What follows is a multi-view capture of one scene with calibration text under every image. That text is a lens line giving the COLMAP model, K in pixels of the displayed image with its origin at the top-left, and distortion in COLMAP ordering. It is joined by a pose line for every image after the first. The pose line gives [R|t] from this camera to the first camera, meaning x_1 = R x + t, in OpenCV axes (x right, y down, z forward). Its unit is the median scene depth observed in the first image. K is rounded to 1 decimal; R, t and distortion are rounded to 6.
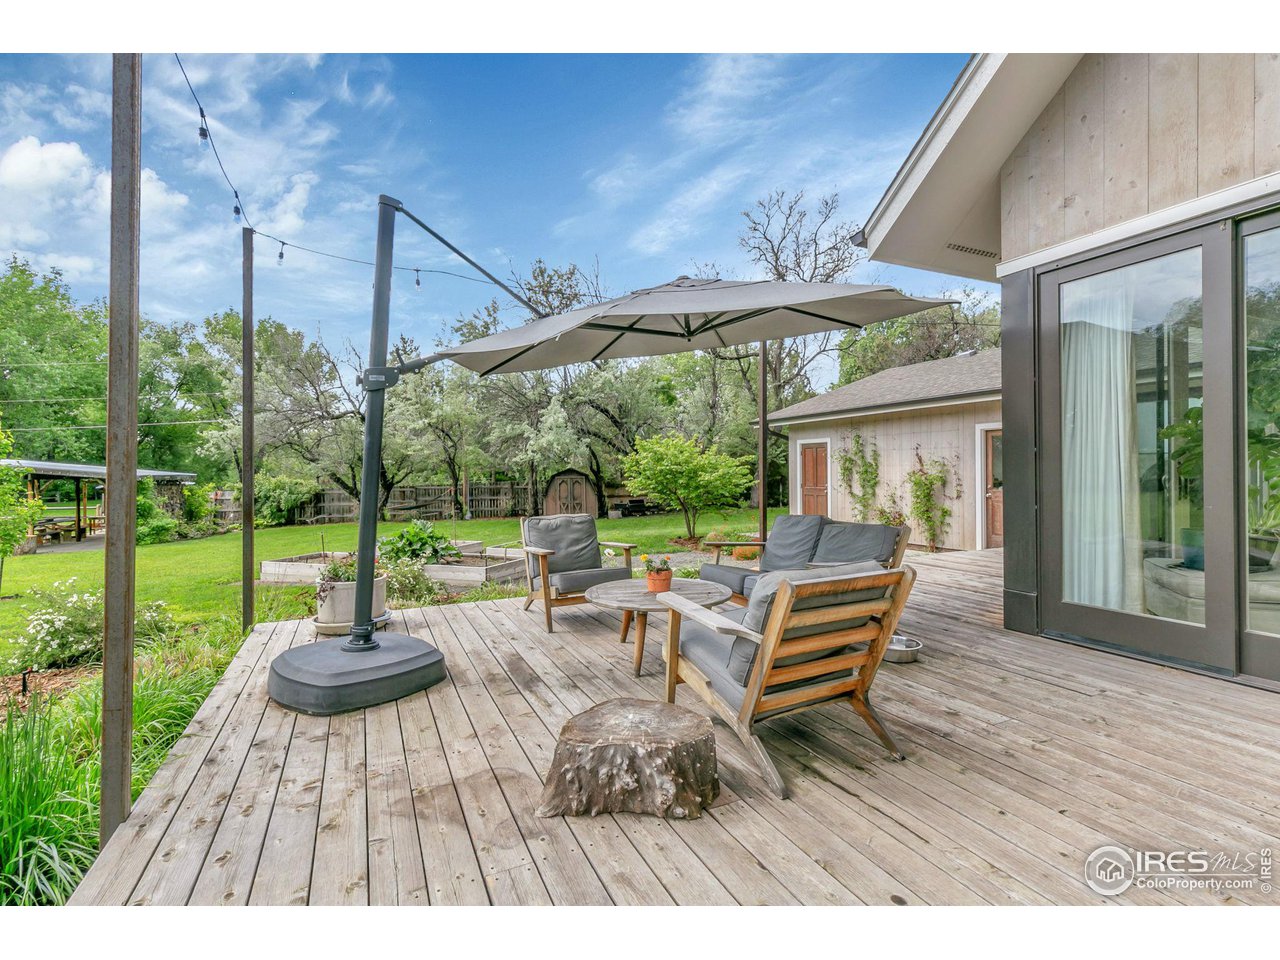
lens RADIAL K [[588.1, 0, 640.6], [0, 588.1, 473.8], [0, 0, 1]] dist [-0.003736, 0.000516]
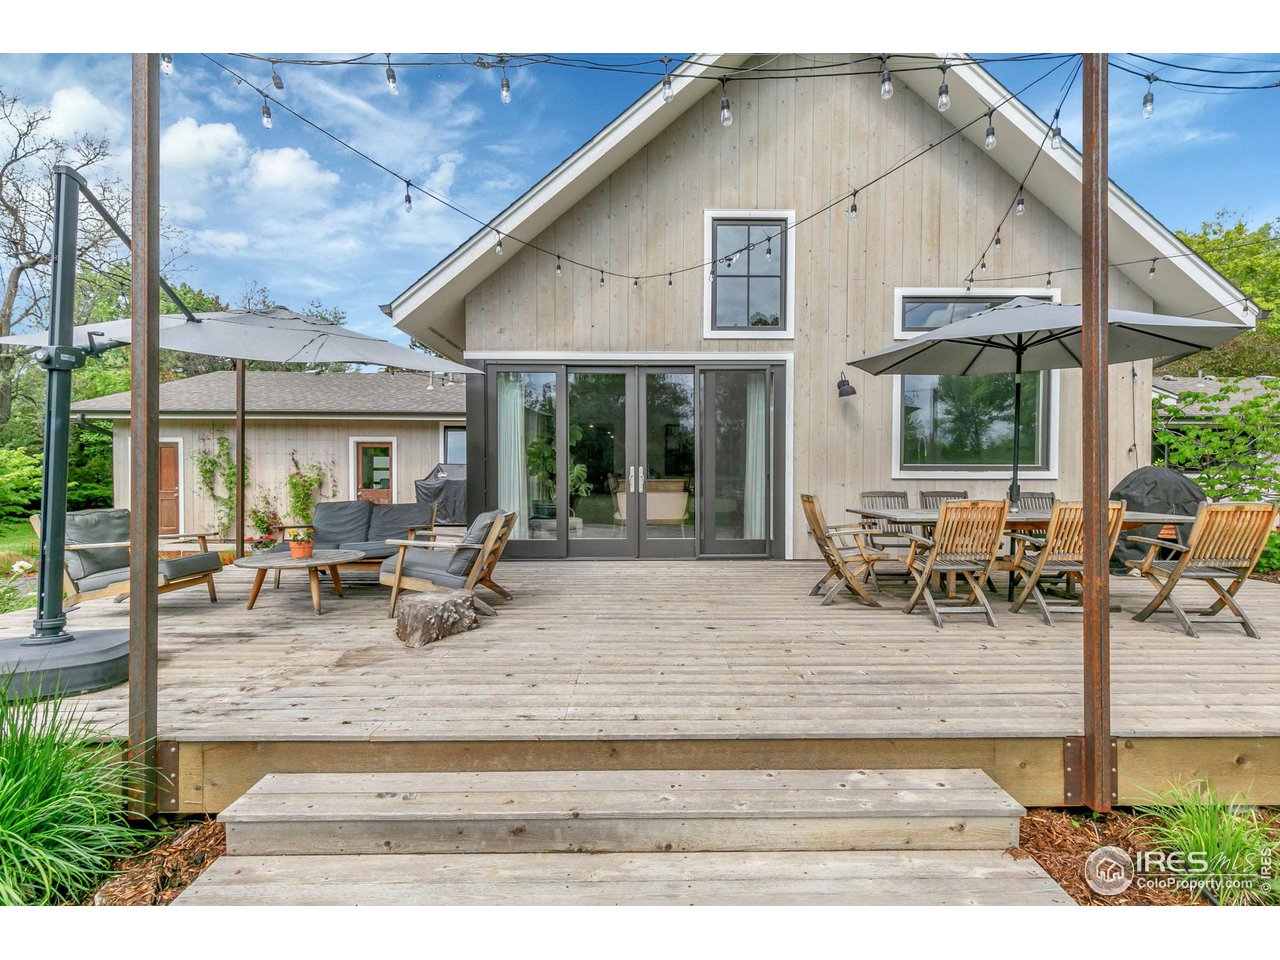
lens RADIAL K [[588.1, 0, 640.4], [0, 588.1, 481.0], [0, 0, 1]] dist [-0.003736, 0.000516]
pose [[0.418670, 0.006659, 0.908114, -0.288711], [-0.004633, 0.999976, -0.005197, 0.012095], [-0.908127, -0.002032, 0.418690, -0.075648]]
